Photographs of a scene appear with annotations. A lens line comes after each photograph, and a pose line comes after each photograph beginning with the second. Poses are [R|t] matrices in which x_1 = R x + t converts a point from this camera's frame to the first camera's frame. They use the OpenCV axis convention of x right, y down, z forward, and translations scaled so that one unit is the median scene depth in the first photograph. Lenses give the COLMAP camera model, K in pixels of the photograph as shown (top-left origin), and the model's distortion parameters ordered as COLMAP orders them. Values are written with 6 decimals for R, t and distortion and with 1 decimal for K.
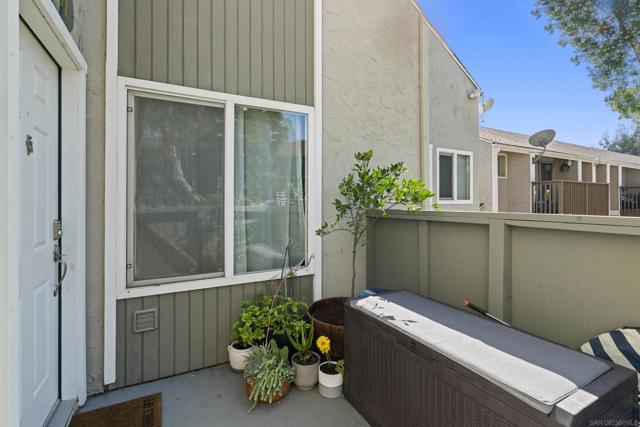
lens RADIAL K [[292.2, 0, 316.7], [0, 292.2, 199.8], [0, 0, 1]] dist [-0.002827, 0.000106]
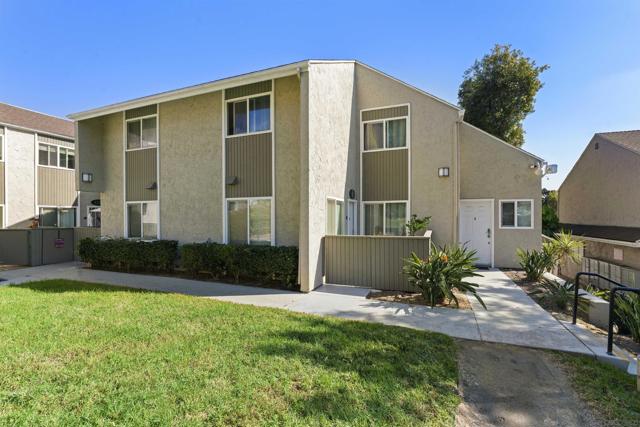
lens RADIAL K [[288.5, 0, 320.0], [0, 288.5, 213.5], [0, 0, 1]] dist [-0.001120, 0.000849]
pose [[0.654241, -0.004936, -0.756270, 2.465972], [0.005536, 0.999983, -0.001738, -0.203565], [0.756266, -0.003050, 0.654258, -2.655113]]
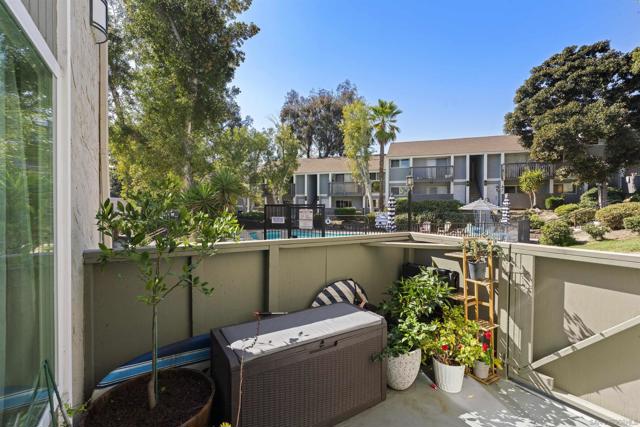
lens RADIAL K [[288.5, 0, 320.0], [0, 288.5, 213.5], [0, 0, 1]] dist [-0.001120, 0.000849]
pose [[-0.080283, -0.014700, 0.996664, -0.696066], [-0.008698, 0.999864, 0.014046, -0.094537], [-0.996734, -0.007542, -0.080399, 0.761583]]
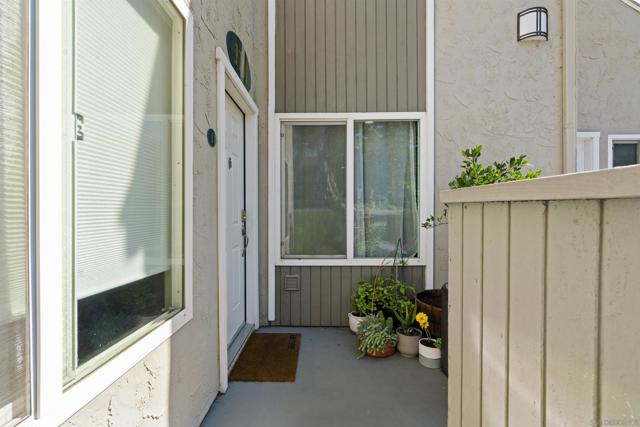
lens RADIAL K [[288.5, 0, 320.0], [0, 288.5, 213.5], [0, 0, 1]] dist [-0.001120, 0.000849]
pose [[0.884681, 0.002203, -0.466192, 0.184002], [0.002934, 0.999943, 0.010293, 0.061279], [0.466188, -0.010474, 0.884624, -0.173135]]
